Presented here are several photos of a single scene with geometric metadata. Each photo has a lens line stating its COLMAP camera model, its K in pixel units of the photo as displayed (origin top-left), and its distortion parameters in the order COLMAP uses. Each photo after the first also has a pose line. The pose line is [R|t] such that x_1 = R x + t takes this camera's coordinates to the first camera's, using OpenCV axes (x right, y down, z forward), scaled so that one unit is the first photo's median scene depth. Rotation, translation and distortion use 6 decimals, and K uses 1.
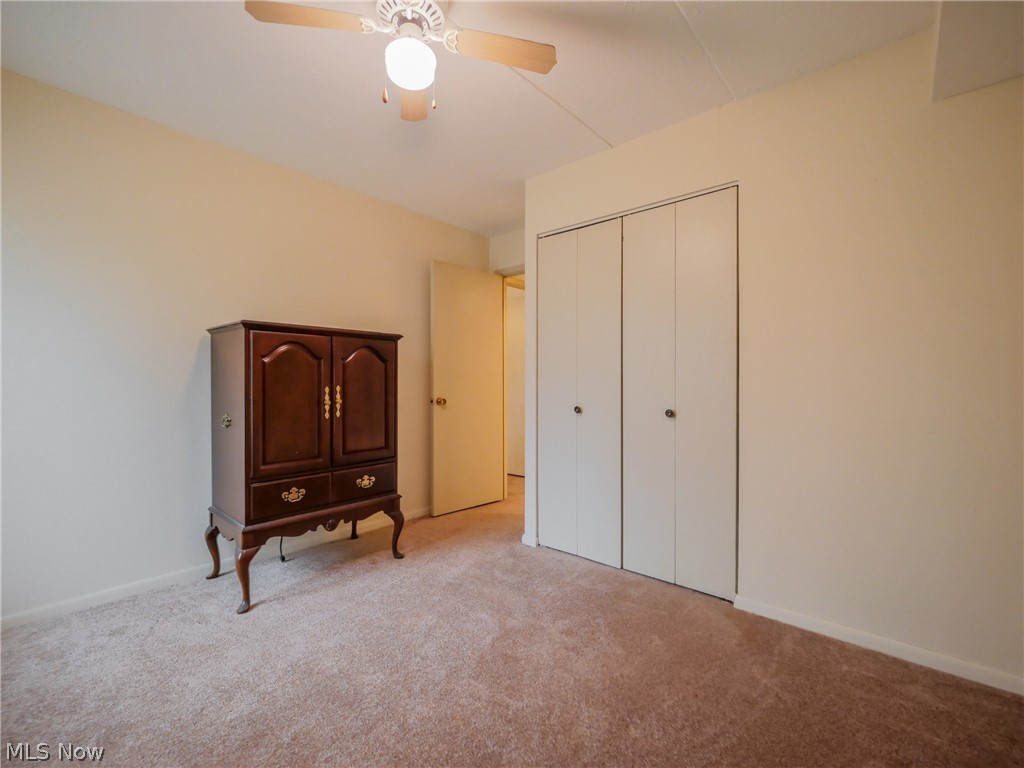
lens RADIAL K [[447.8, 0, 512.4], [0, 447.8, 380.9], [0, 0, 1]] dist [-0.002420, 0.000231]
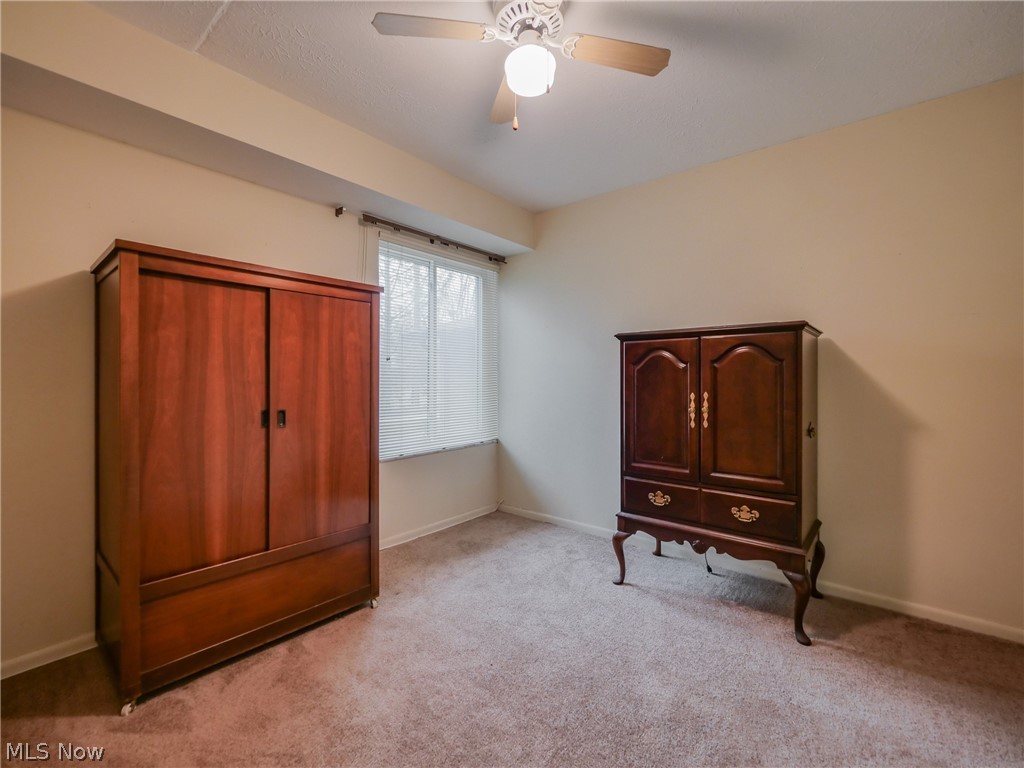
lens RADIAL K [[447.8, 0, 512.1], [0, 447.8, 382.4], [0, 0, 1]] dist [-0.002420, 0.000231]
pose [[0.029317, 0.003473, -0.999564, 0.489907], [-0.005580, 0.999979, 0.003310, -0.010172], [0.999555, 0.005481, 0.029336, 0.600244]]
